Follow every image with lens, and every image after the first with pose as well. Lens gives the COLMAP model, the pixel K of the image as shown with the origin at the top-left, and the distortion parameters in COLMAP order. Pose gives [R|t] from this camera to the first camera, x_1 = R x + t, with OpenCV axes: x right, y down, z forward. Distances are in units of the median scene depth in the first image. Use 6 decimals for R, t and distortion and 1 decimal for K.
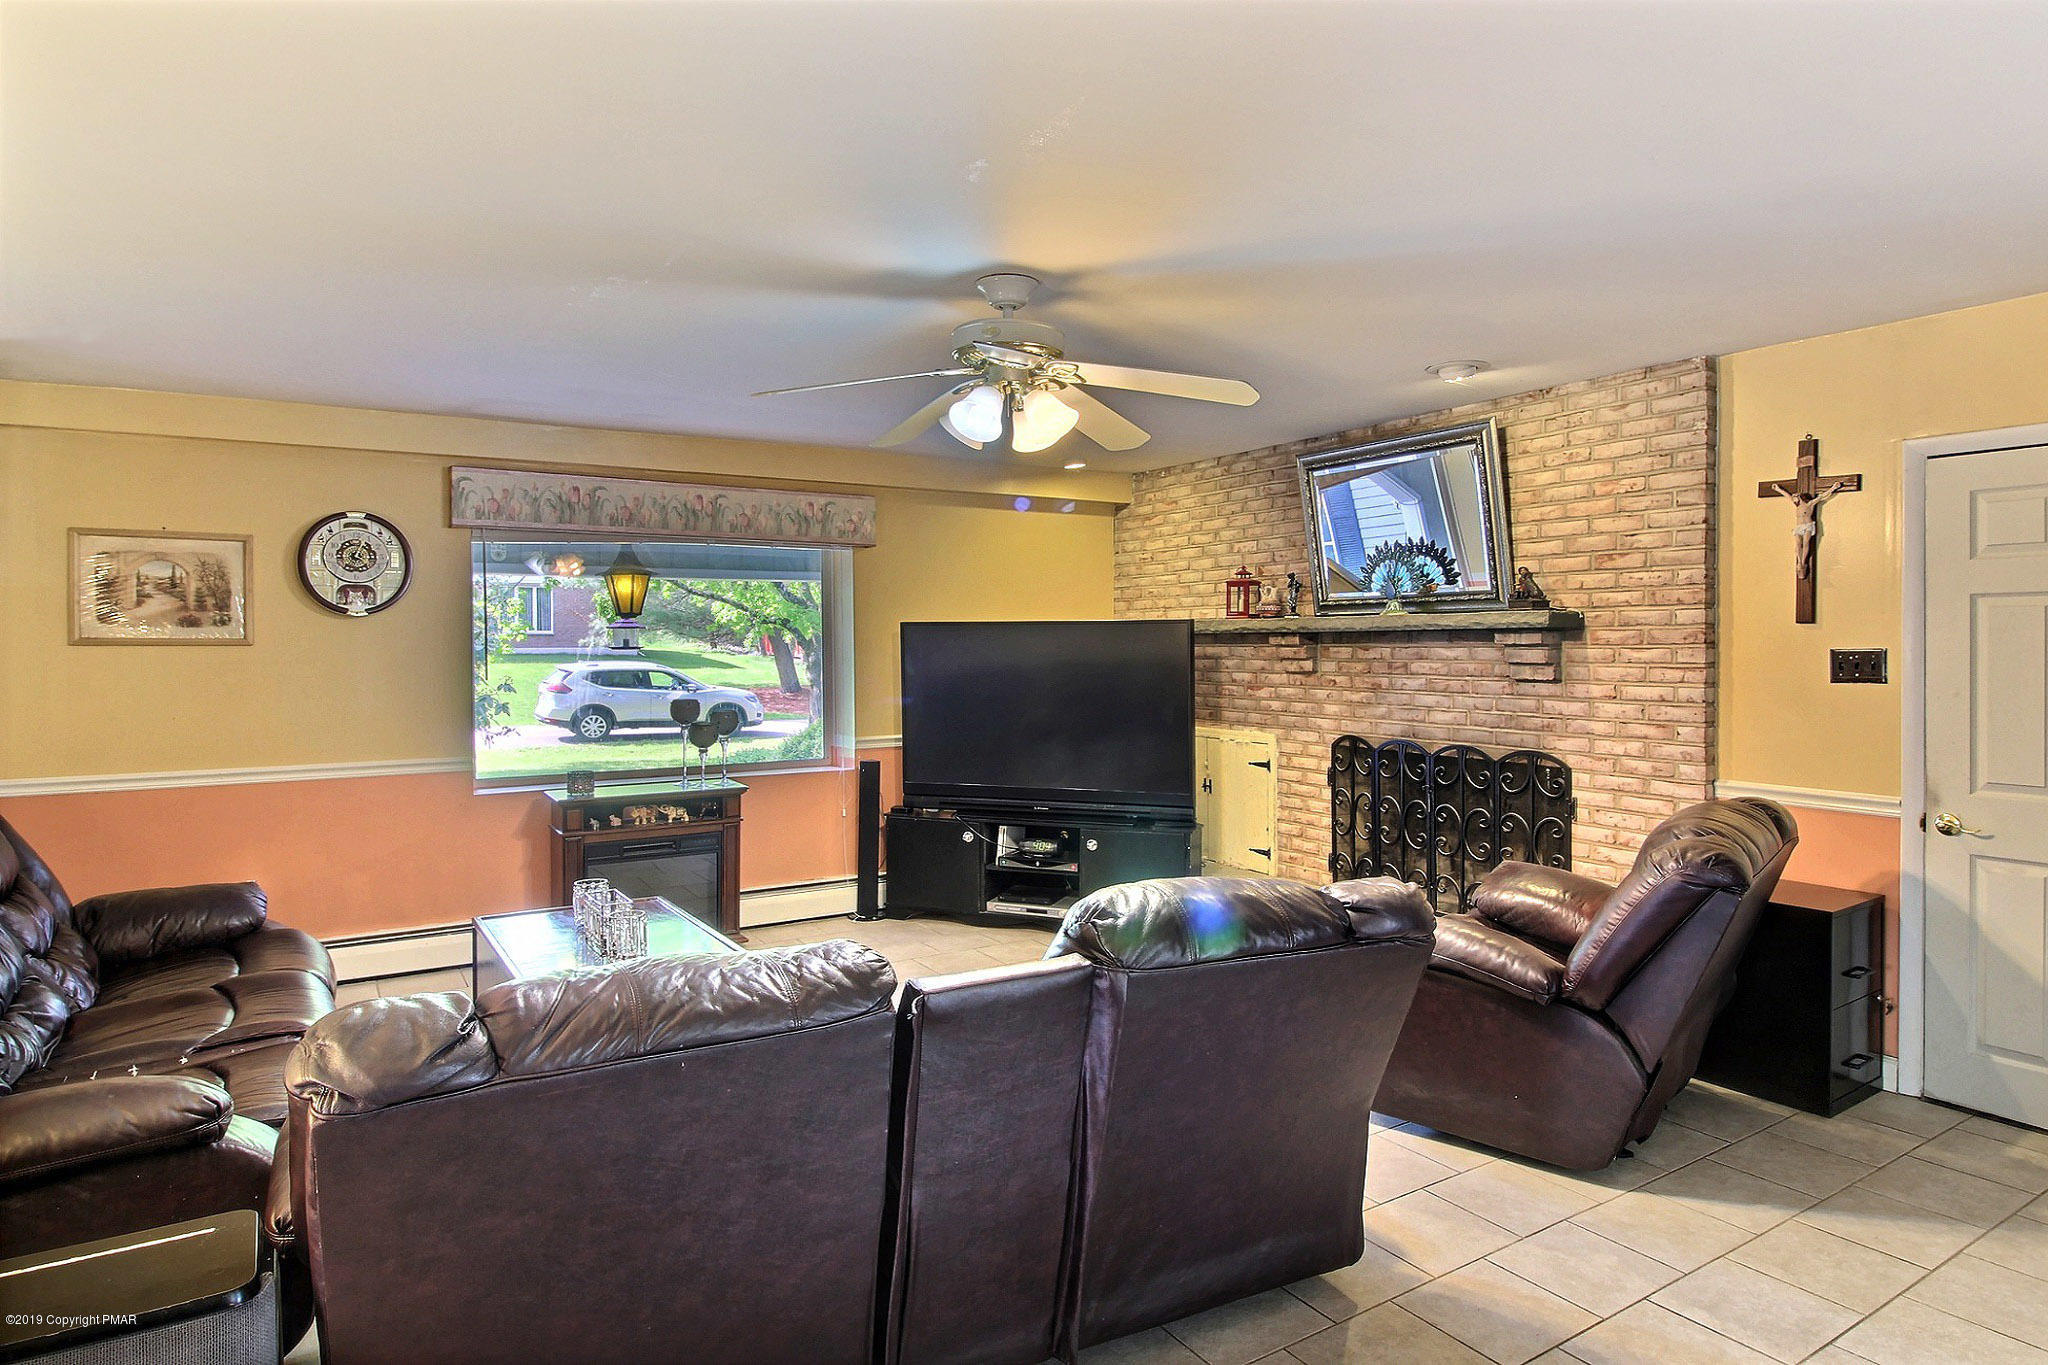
lens RADIAL K [[1213.3, 0, 973.2], [0, 1213.3, 656.8], [0, 0, 1]] dist [0.000559, -0.012648]
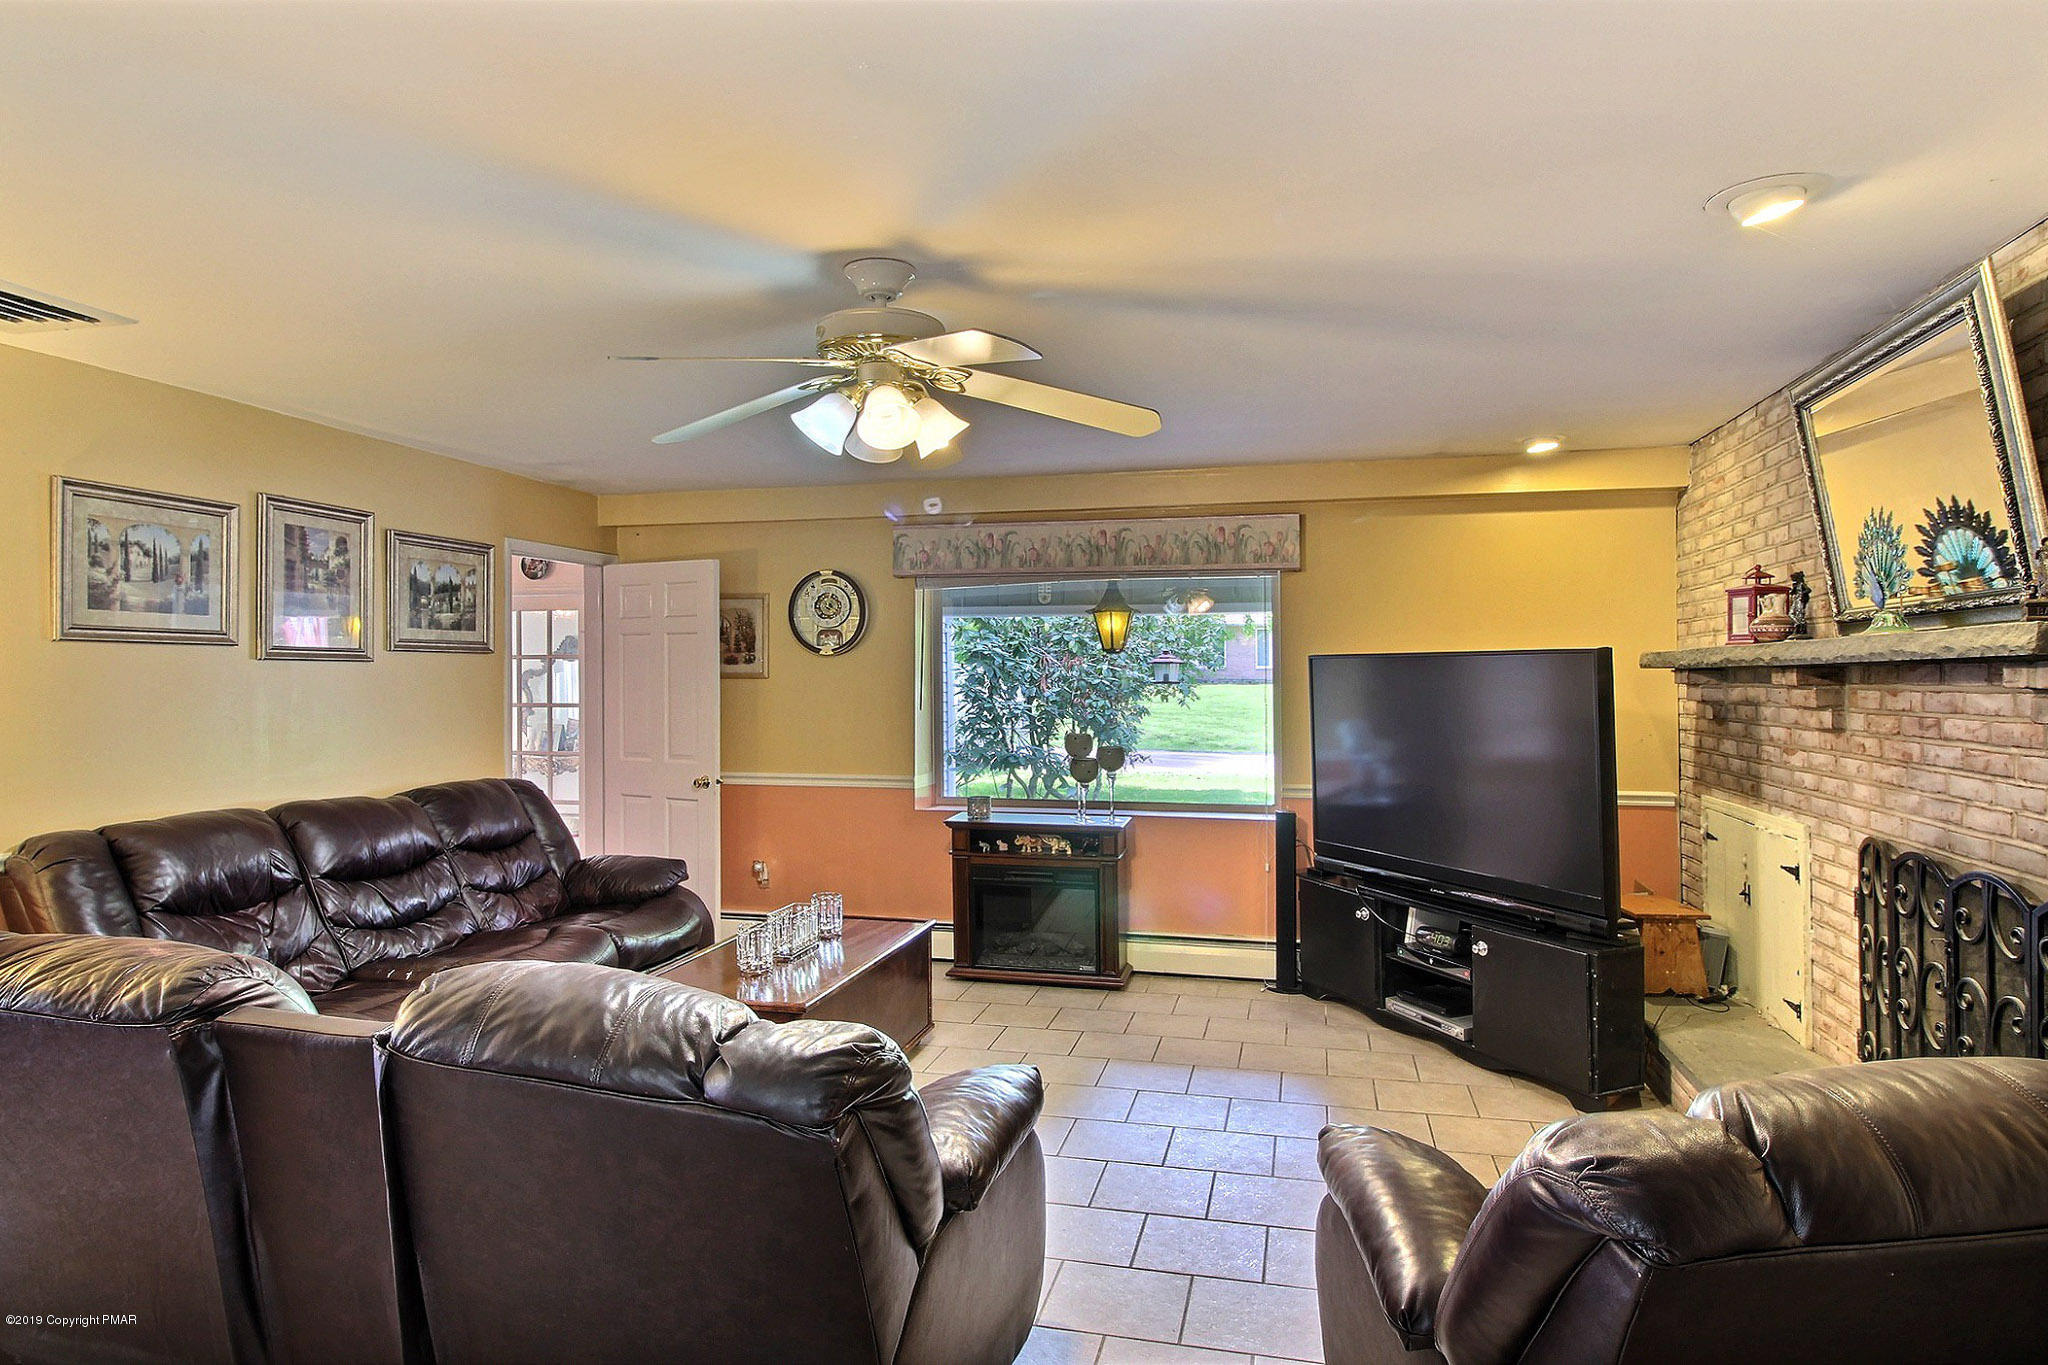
lens RADIAL K [[1166.2, 0, 1034.5], [0, 1166.2, 675.3], [0, 0, 1]] dist [-0.000794, -0.010301]
pose [[0.688532, 0.003129, -0.725199, 0.432927], [-0.012454, 0.999894, -0.007511, -0.005862], [0.725099, 0.014203, 0.688498, 0.297378]]
